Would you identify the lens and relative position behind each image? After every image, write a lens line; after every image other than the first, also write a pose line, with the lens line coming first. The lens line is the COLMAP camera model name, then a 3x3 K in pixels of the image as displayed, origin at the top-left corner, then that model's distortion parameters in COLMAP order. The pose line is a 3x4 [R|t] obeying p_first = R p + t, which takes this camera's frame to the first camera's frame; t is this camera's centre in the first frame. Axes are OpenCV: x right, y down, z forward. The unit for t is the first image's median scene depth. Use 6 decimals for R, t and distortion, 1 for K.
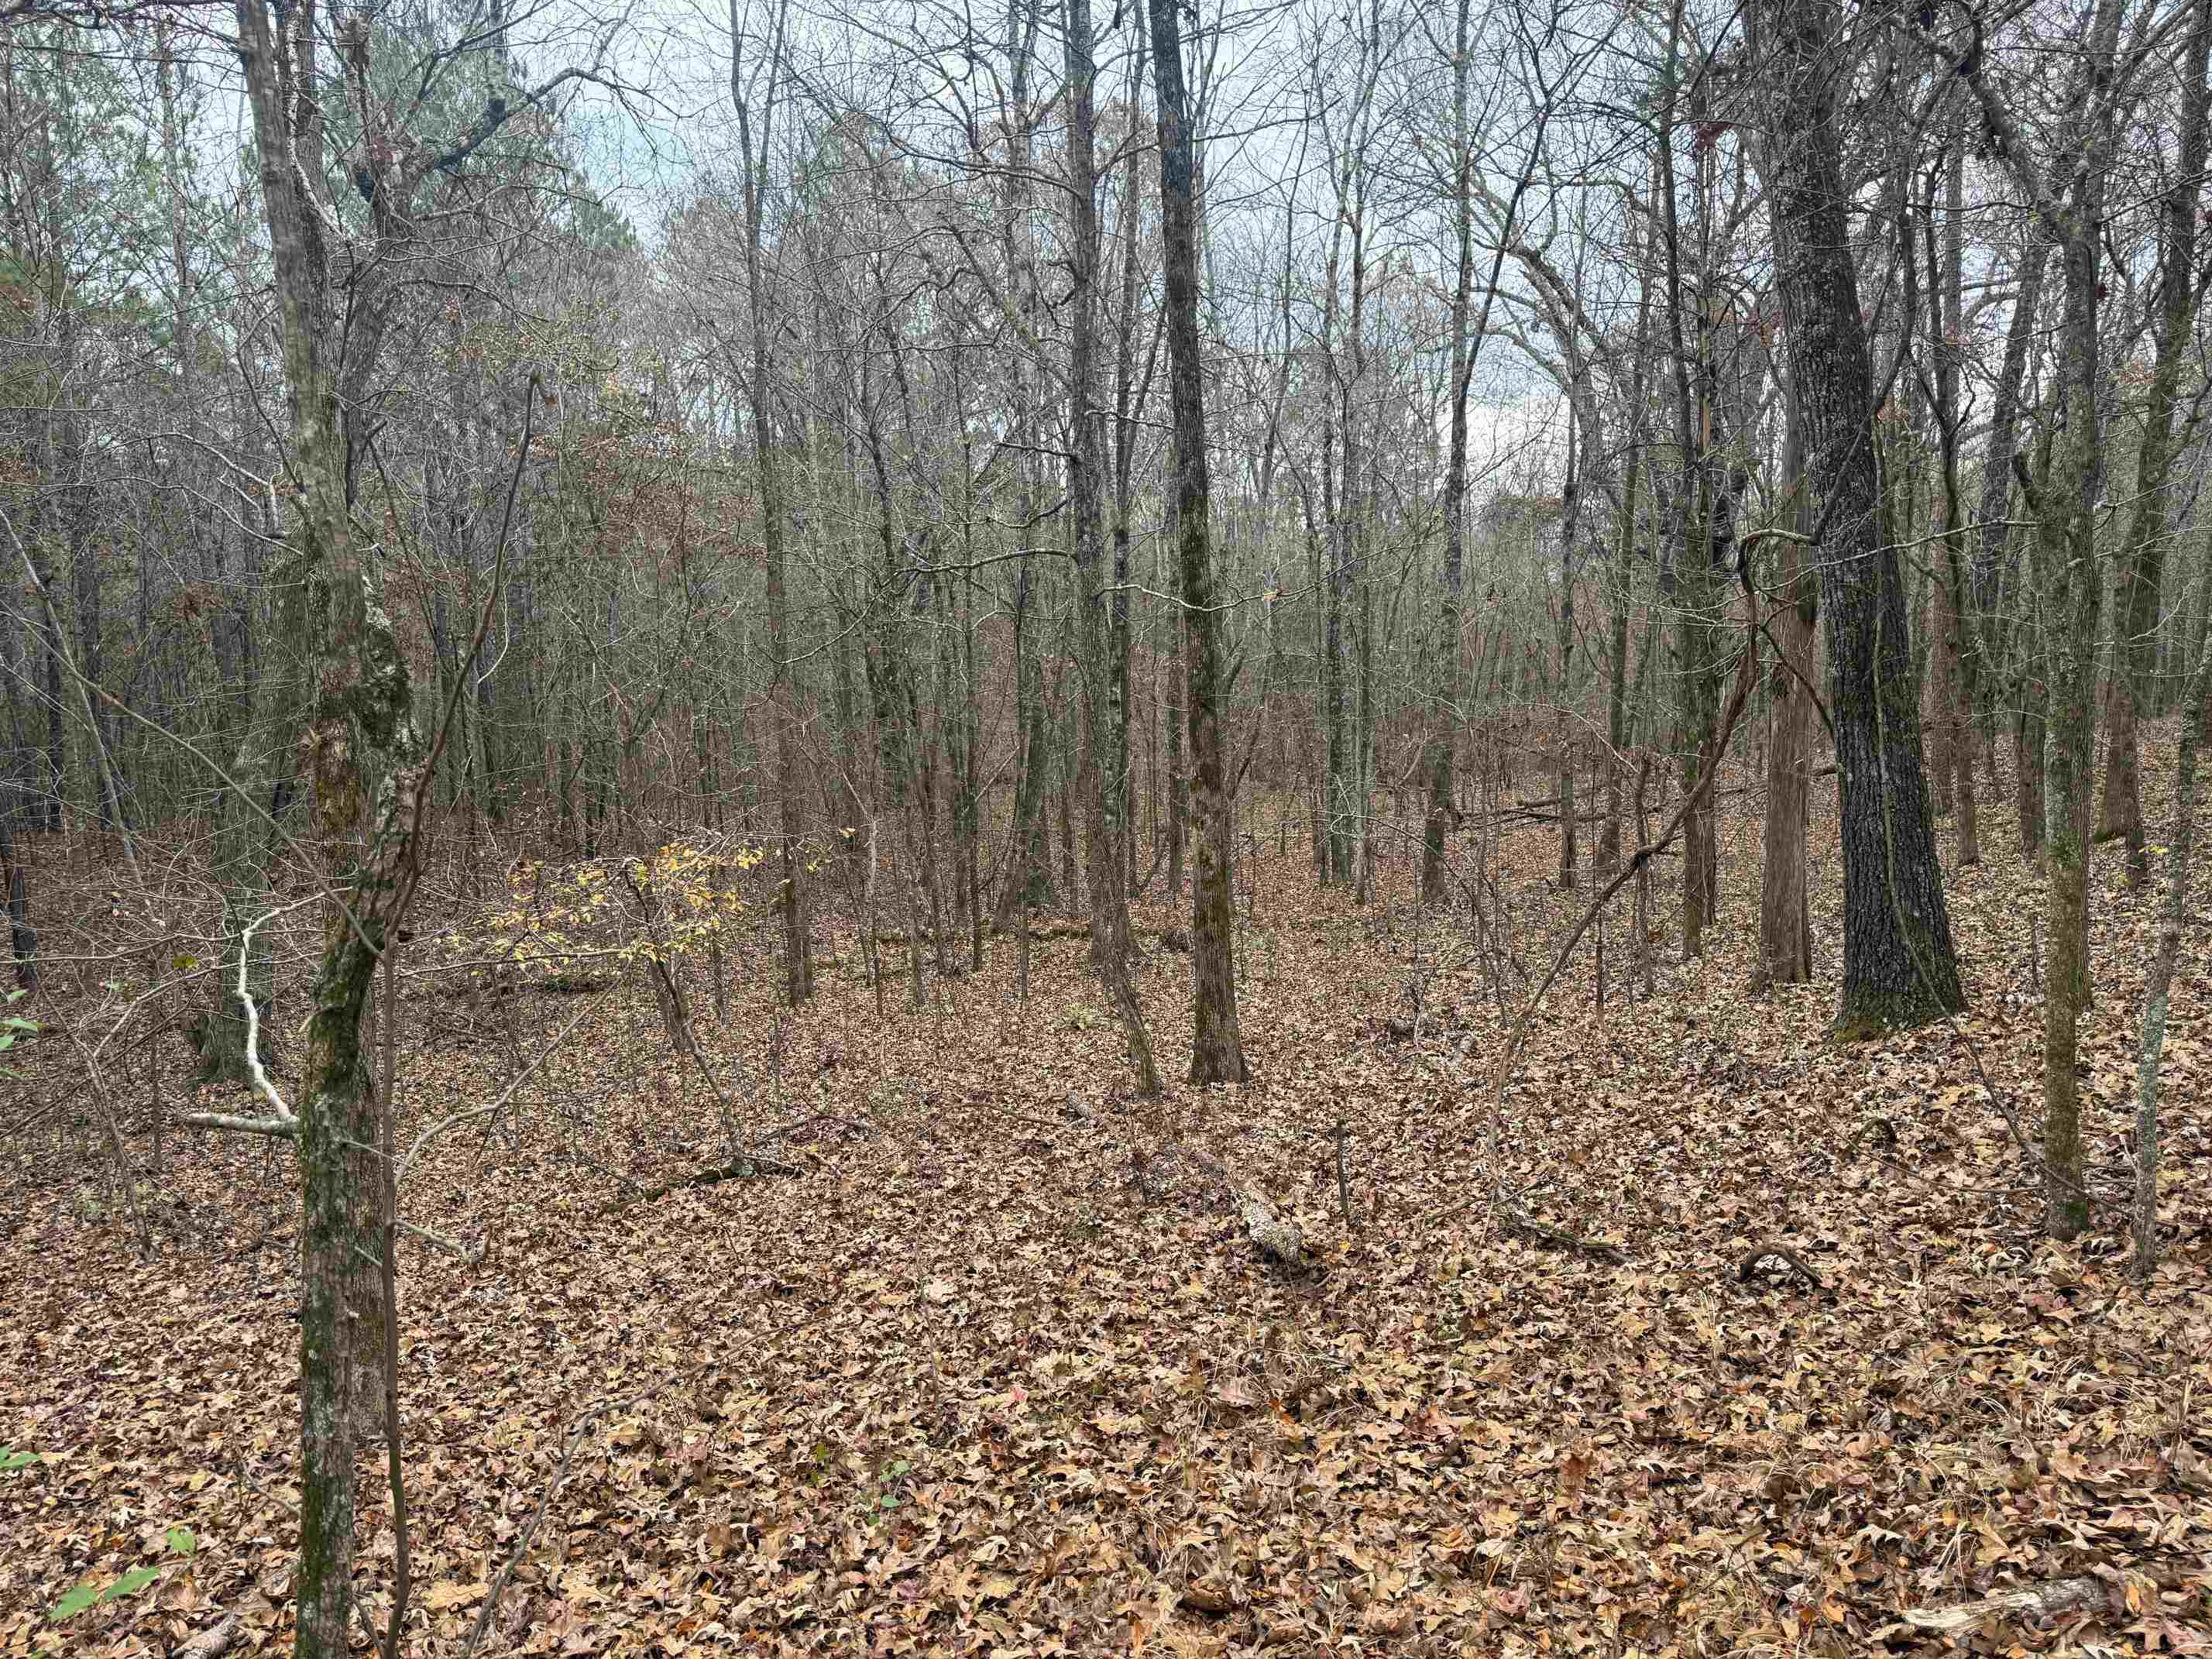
lens RADIAL K [[1635.6, 0, 1092.0], [0, 1635.6, 816.8], [0, 0, 1]] dist [0.021490, -0.004936]
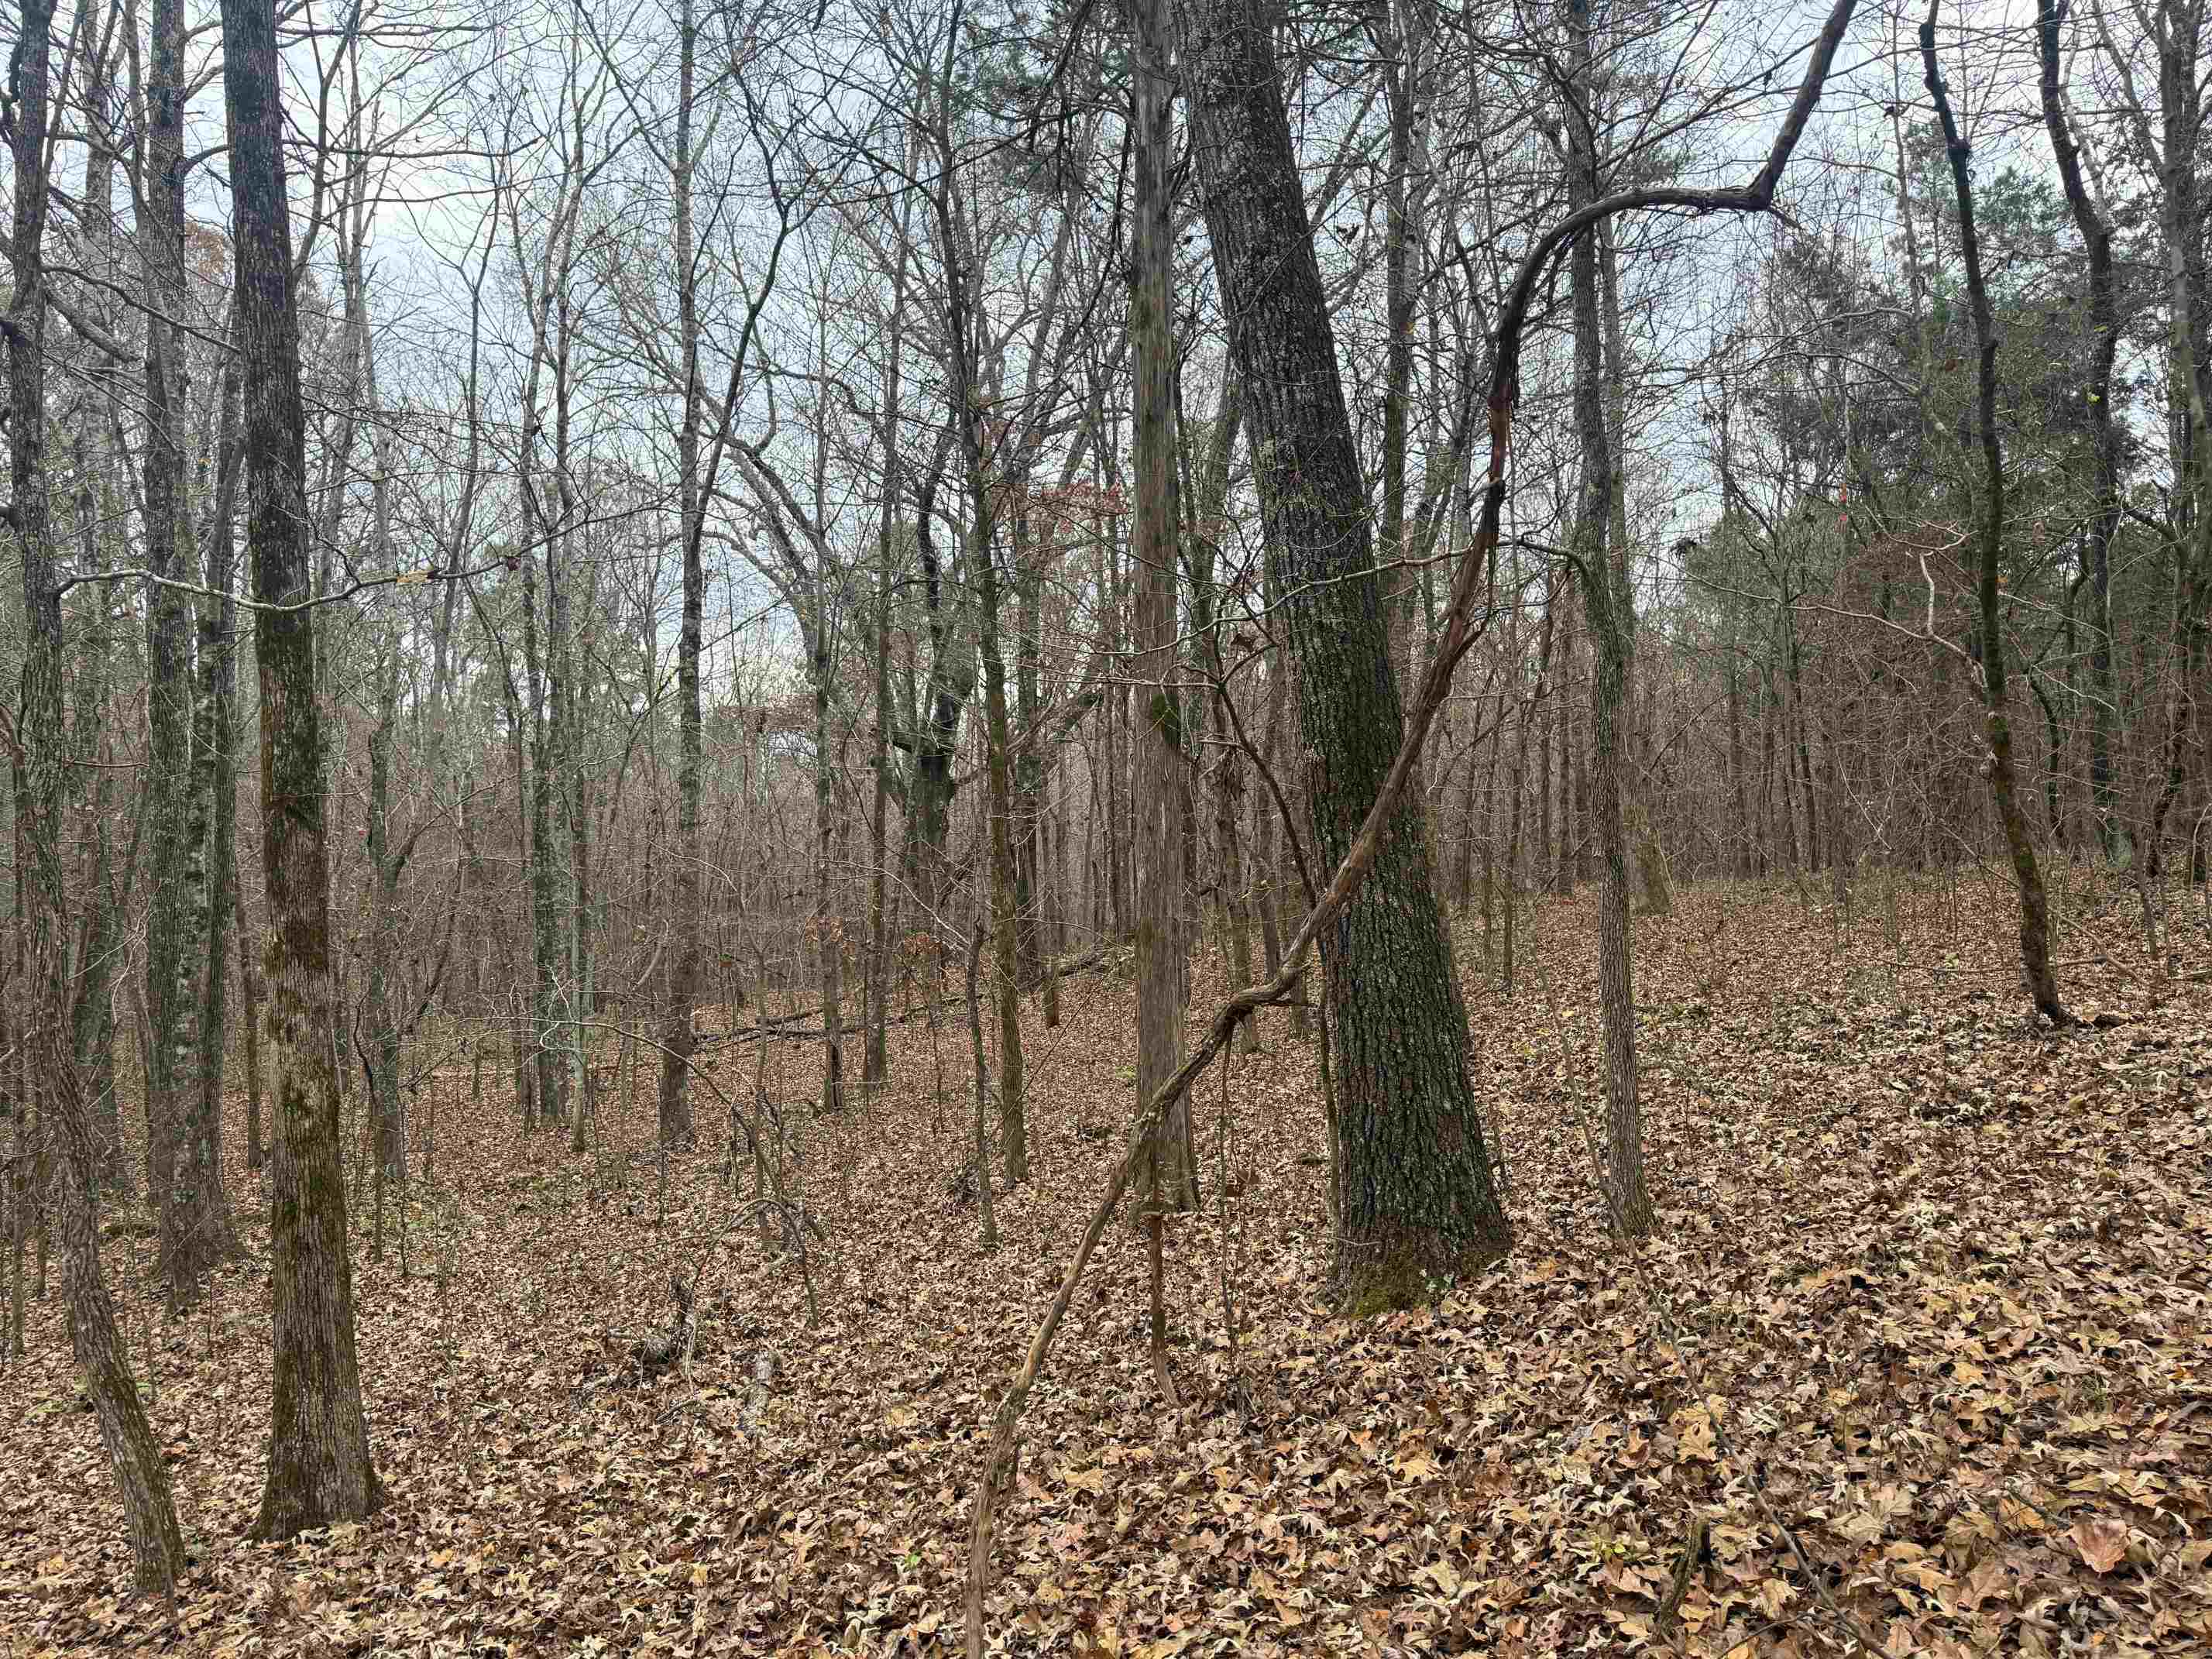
lens RADIAL K [[1635.6, 0, 1092.0], [0, 1635.6, 816.8], [0, 0, 1]] dist [0.021490, -0.004936]
pose [[0.891432, 0.011339, 0.453012, 0.052571], [0.052164, 0.990474, -0.127440, 0.015746], [-0.450142, 0.137235, 0.882349, 0.362555]]
